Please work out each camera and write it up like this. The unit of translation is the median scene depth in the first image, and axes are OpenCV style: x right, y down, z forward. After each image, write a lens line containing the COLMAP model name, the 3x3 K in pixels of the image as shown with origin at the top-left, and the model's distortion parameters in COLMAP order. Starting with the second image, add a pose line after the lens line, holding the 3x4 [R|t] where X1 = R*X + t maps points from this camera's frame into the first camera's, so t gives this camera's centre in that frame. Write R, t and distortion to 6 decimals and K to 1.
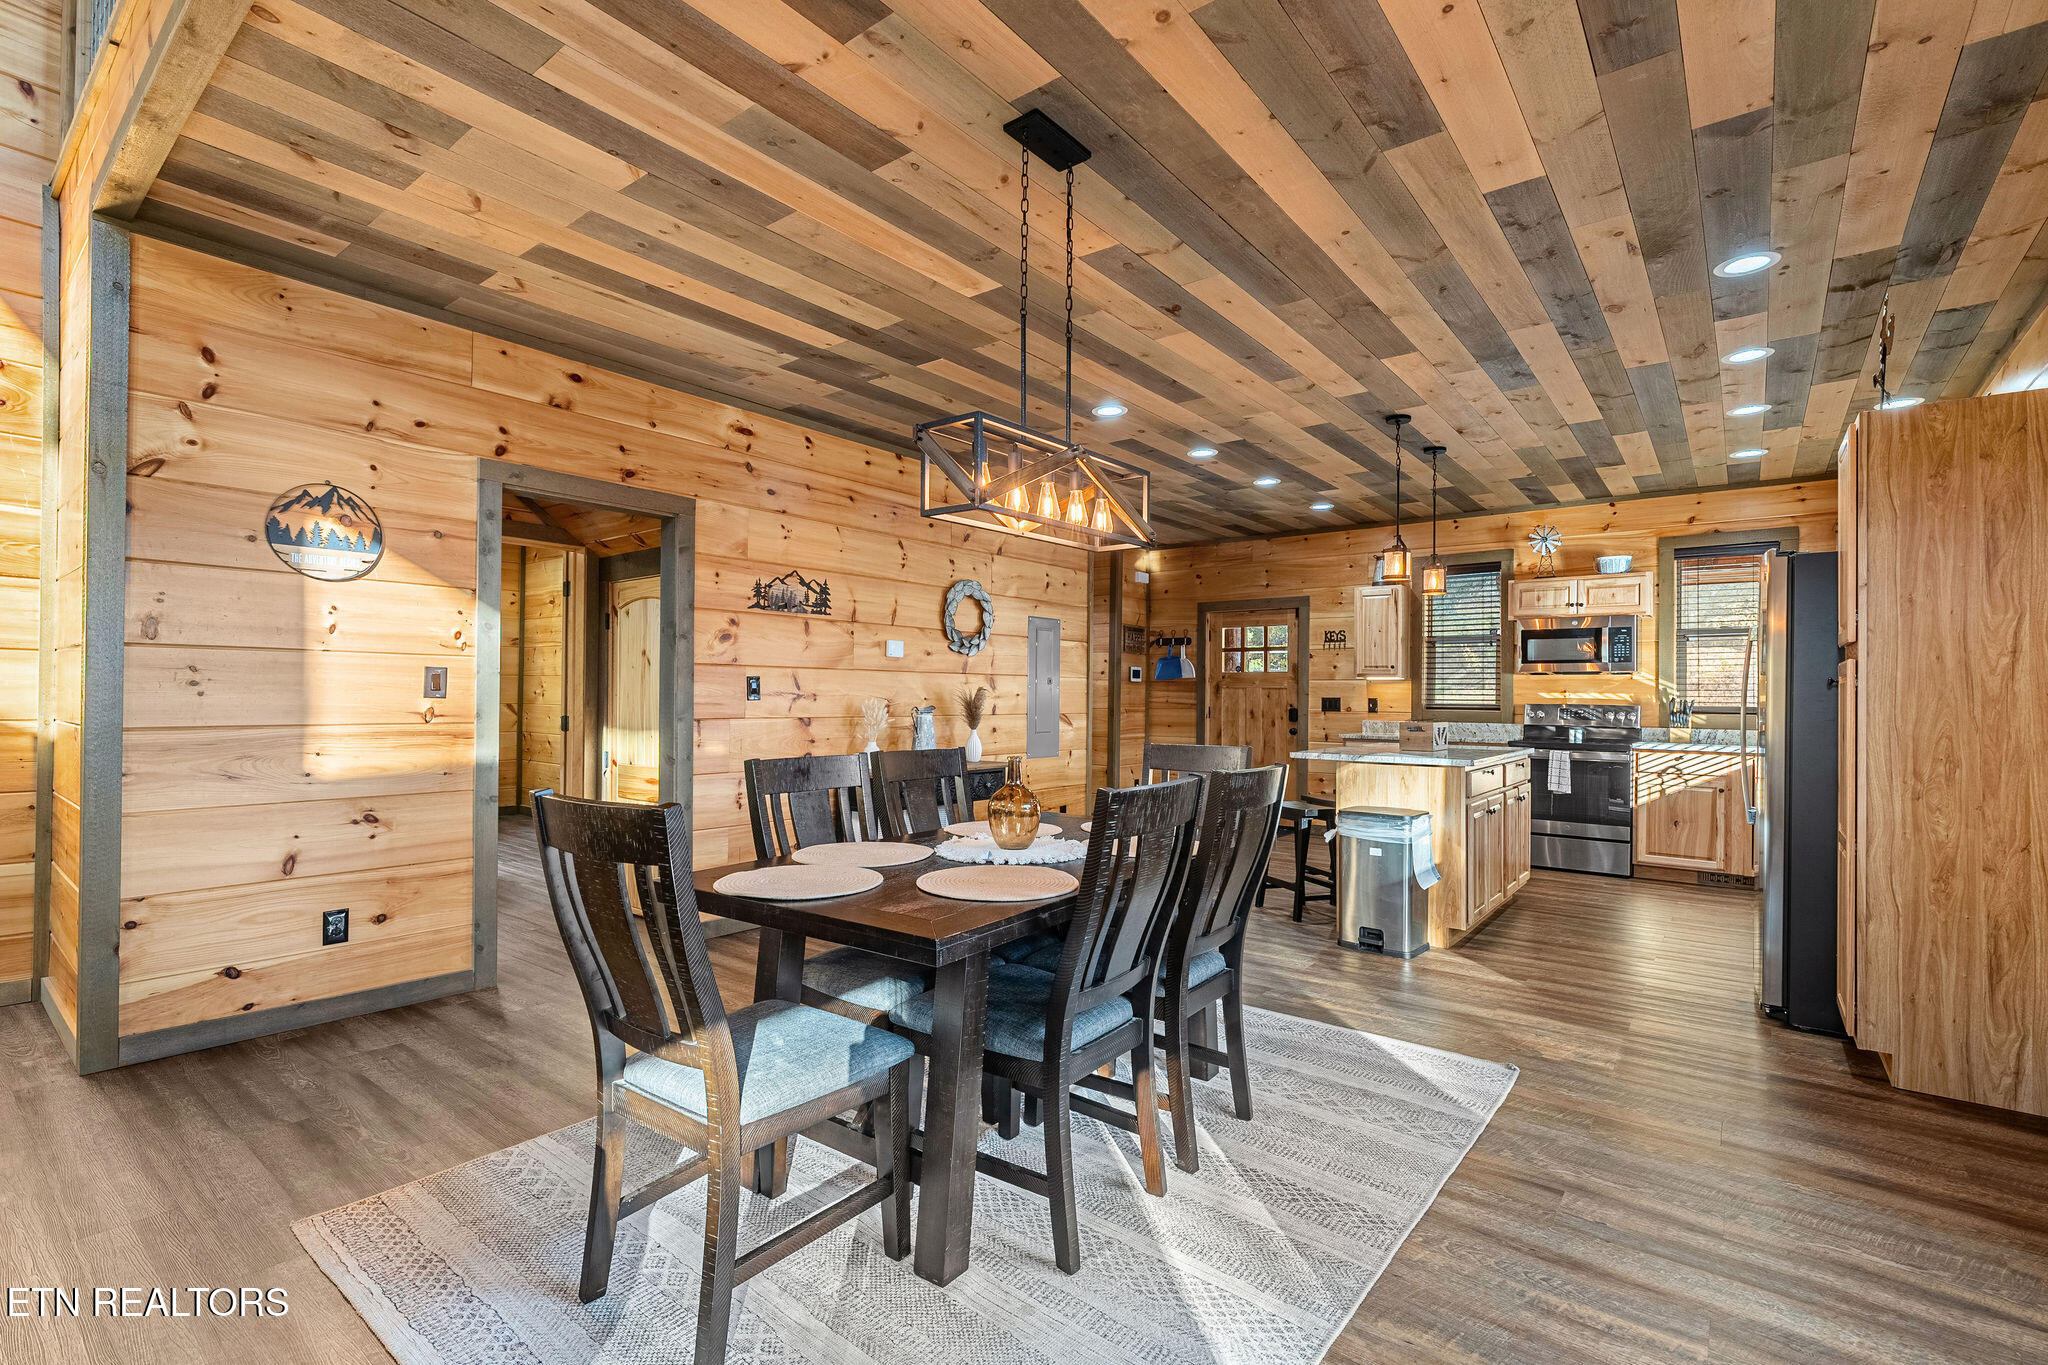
lens RADIAL K [[932.3, 0, 1012.7], [0, 932.3, 682.4], [0, 0, 1]] dist [-0.006045, 0.002916]
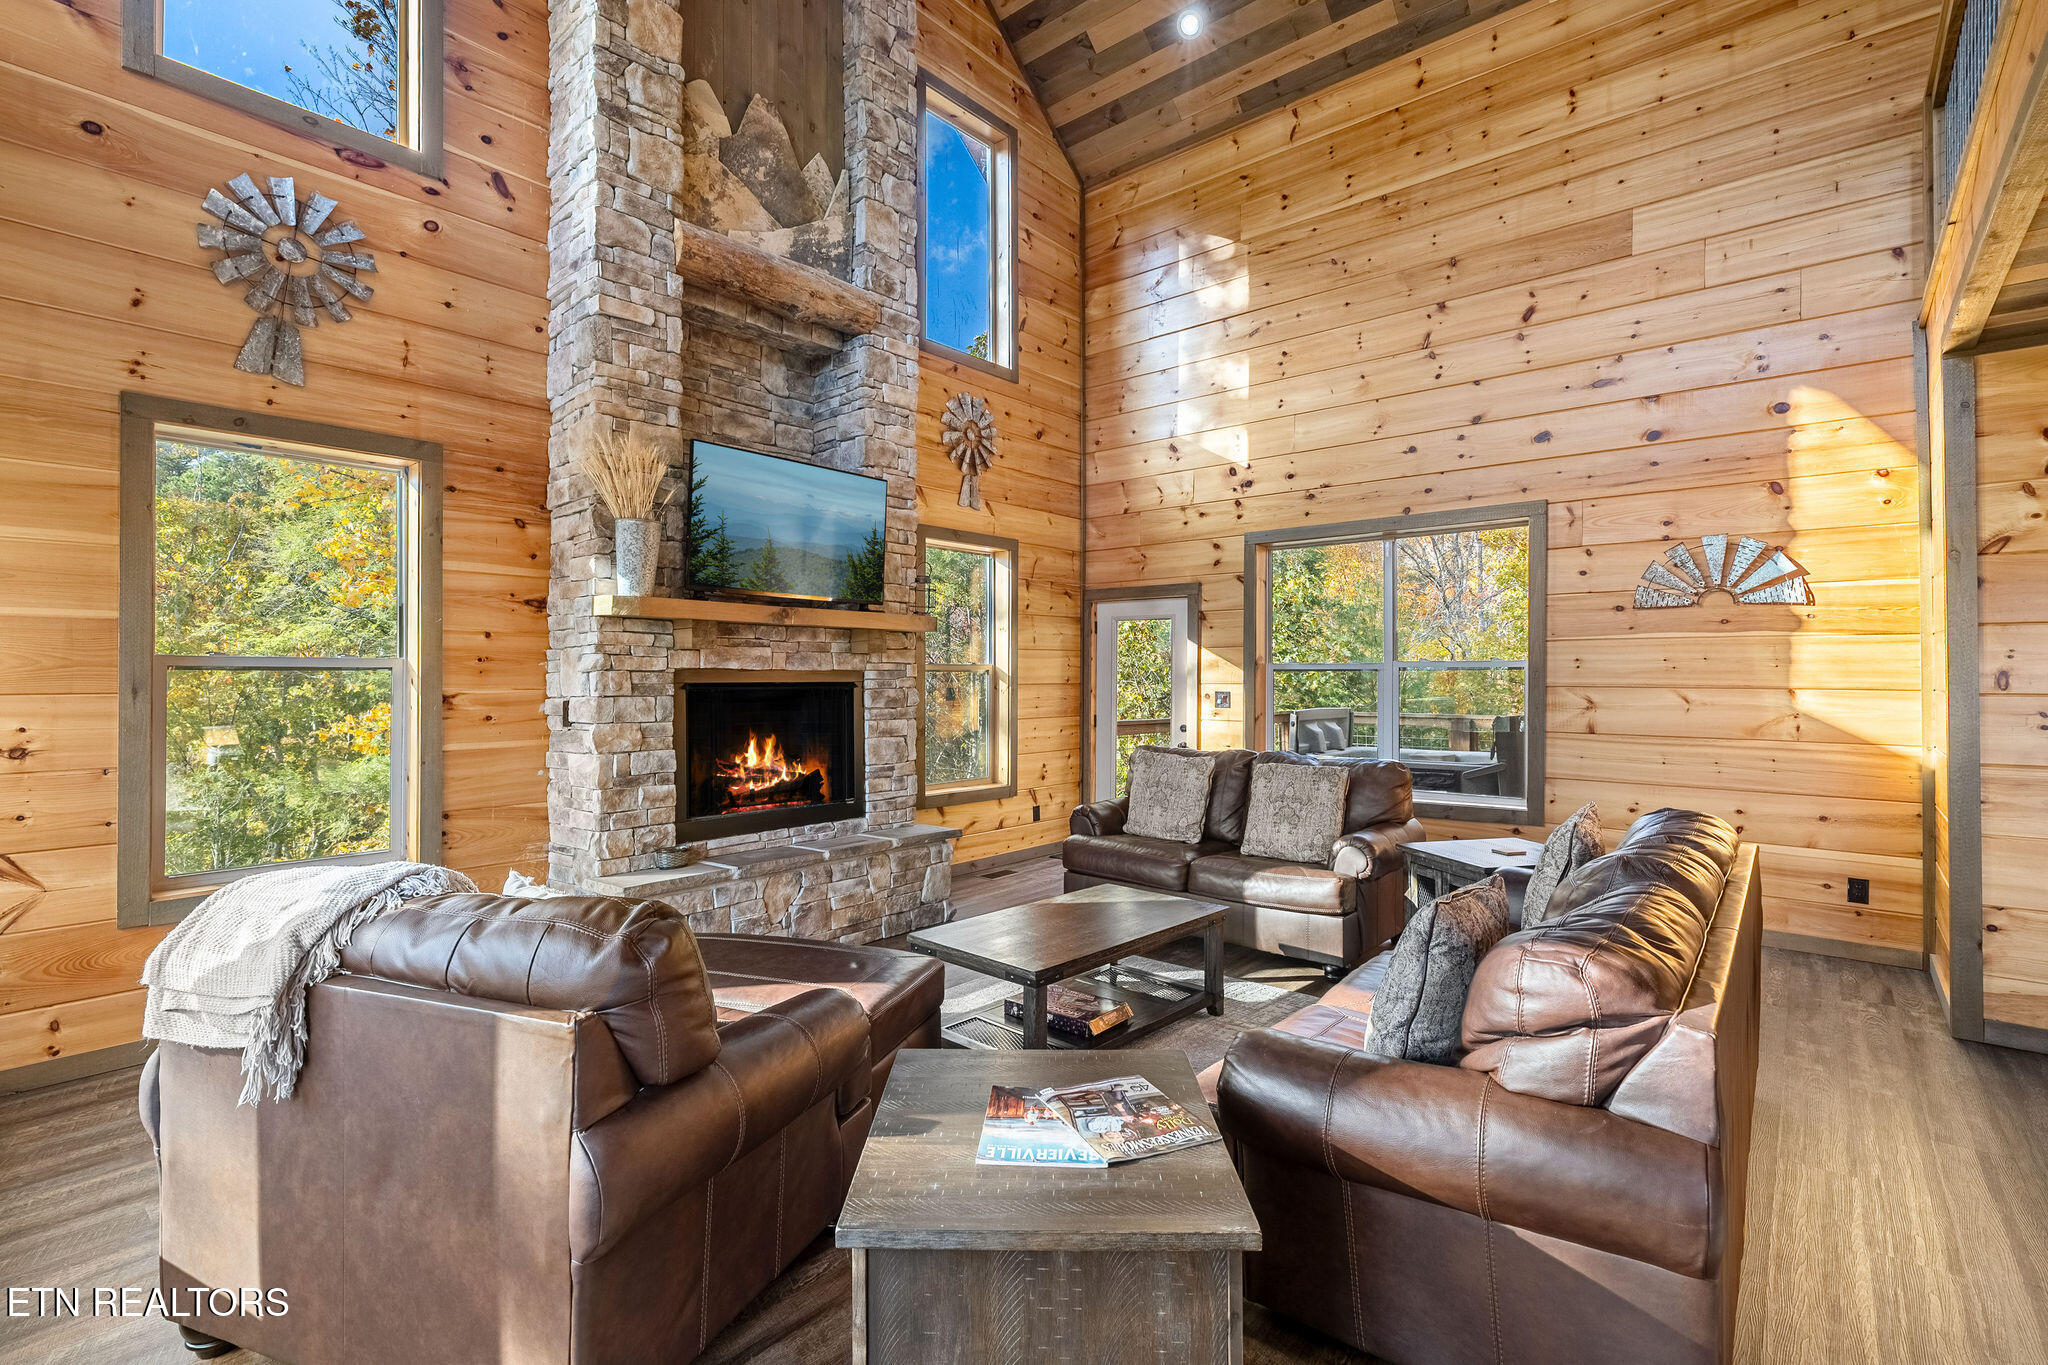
lens RADIAL K [[932.3, 0, 1009.4], [0, 932.3, 671.9], [0, 0, 1]] dist [-0.006045, 0.002916]
pose [[-0.036078, -0.014034, -0.999250, 0.163515], [0.015036, 0.999781, -0.014585, -0.038971], [0.999236, -0.015551, -0.035859, -0.119924]]
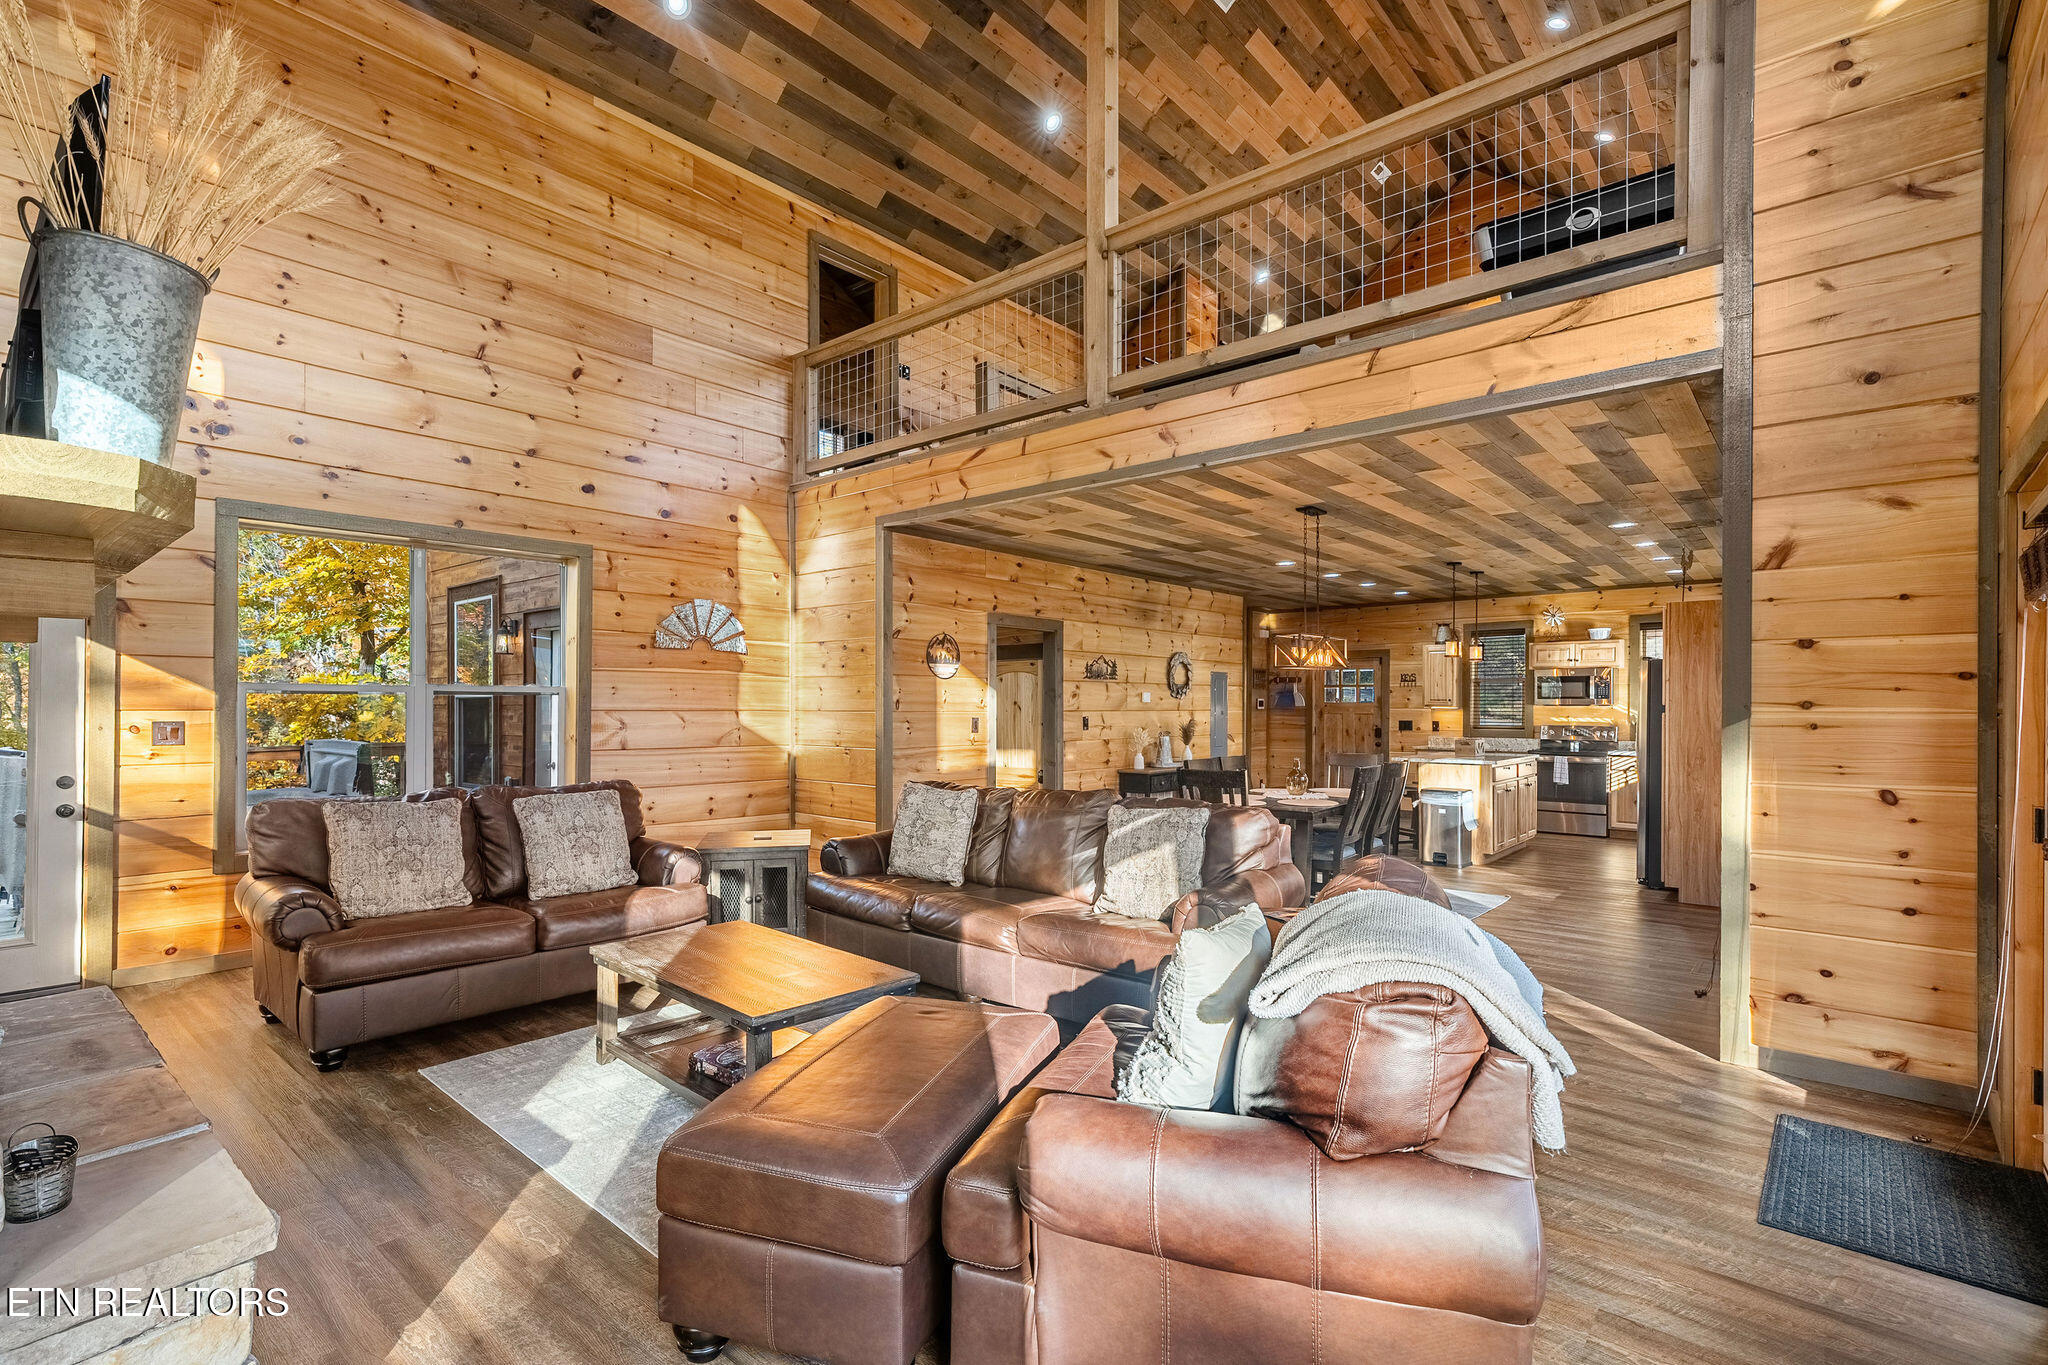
lens RADIAL K [[932.3, 0, 1006.2], [0, 932.3, 715.2], [0, 0, 1]] dist [-0.006045, 0.002916]
pose [[0.998625, -0.007890, -0.051830, -0.292290], [0.009082, 0.999699, 0.022794, -0.044624], [0.051634, -0.023233, 0.998396, -0.684955]]
